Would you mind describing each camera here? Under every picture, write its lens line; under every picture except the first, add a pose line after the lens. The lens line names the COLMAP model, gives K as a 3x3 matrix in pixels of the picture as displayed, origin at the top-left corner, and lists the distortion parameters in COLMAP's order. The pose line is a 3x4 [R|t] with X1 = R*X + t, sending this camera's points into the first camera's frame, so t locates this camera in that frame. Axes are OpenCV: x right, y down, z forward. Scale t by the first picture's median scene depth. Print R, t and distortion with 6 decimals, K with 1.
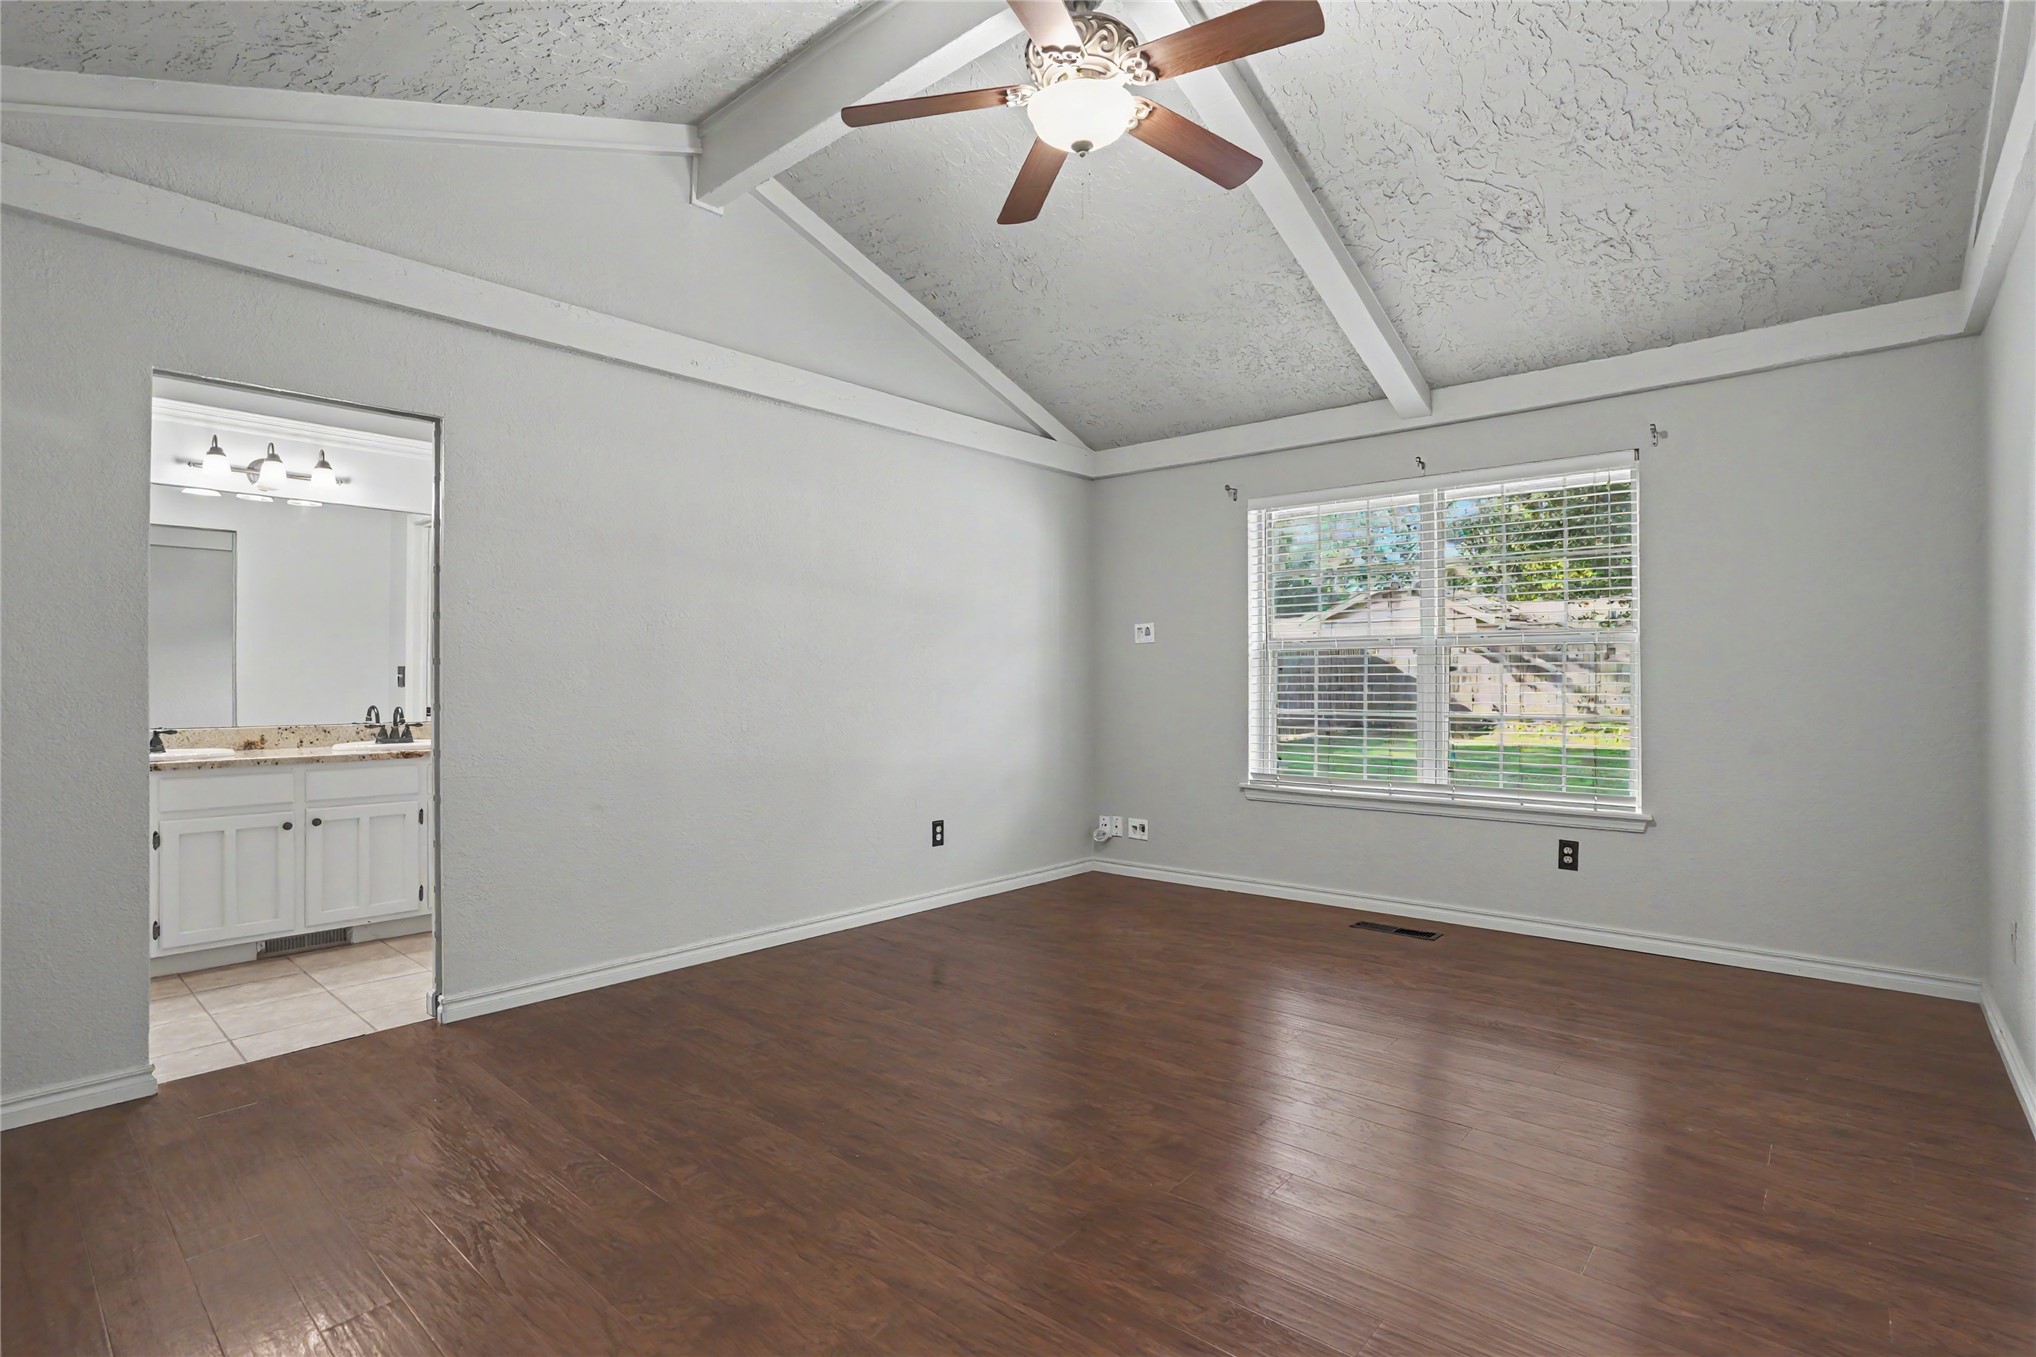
lens RADIAL K [[978.0, 0, 1017.7], [0, 978.0, 681.1], [0, 0, 1]] dist [-0.003257, 0.000393]
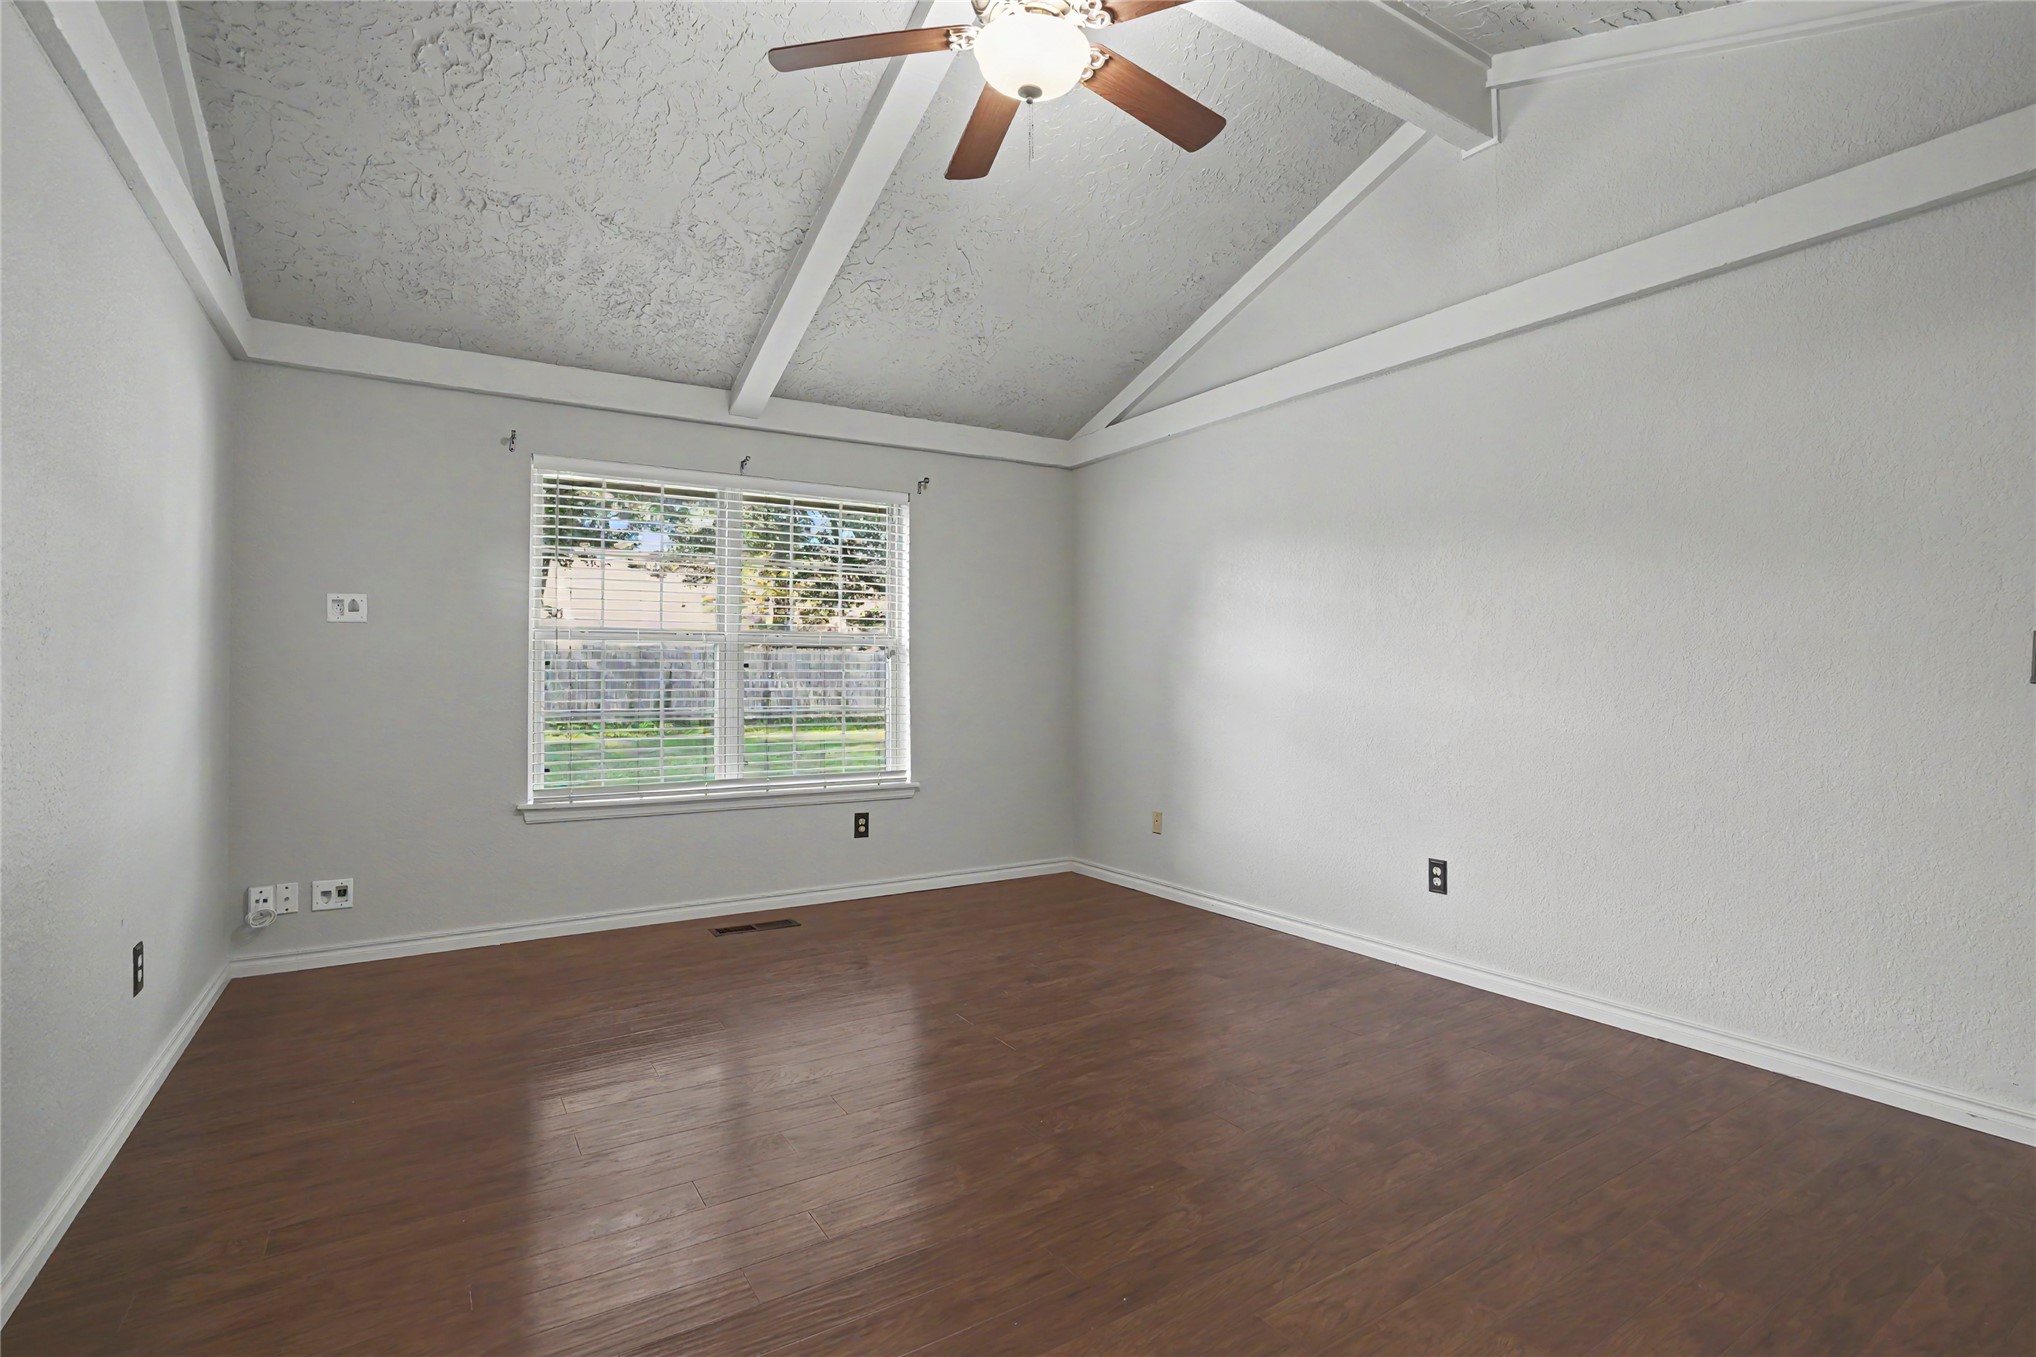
lens RADIAL K [[978.0, 0, 1017.1], [0, 978.0, 674.3], [0, 0, 1]] dist [-0.003257, 0.000393]
pose [[0.317964, 0.004733, 0.948091, -0.406505], [-0.001269, 0.999989, -0.004566, 0.000608], [-0.948102, 0.000249, 0.317967, 0.364191]]
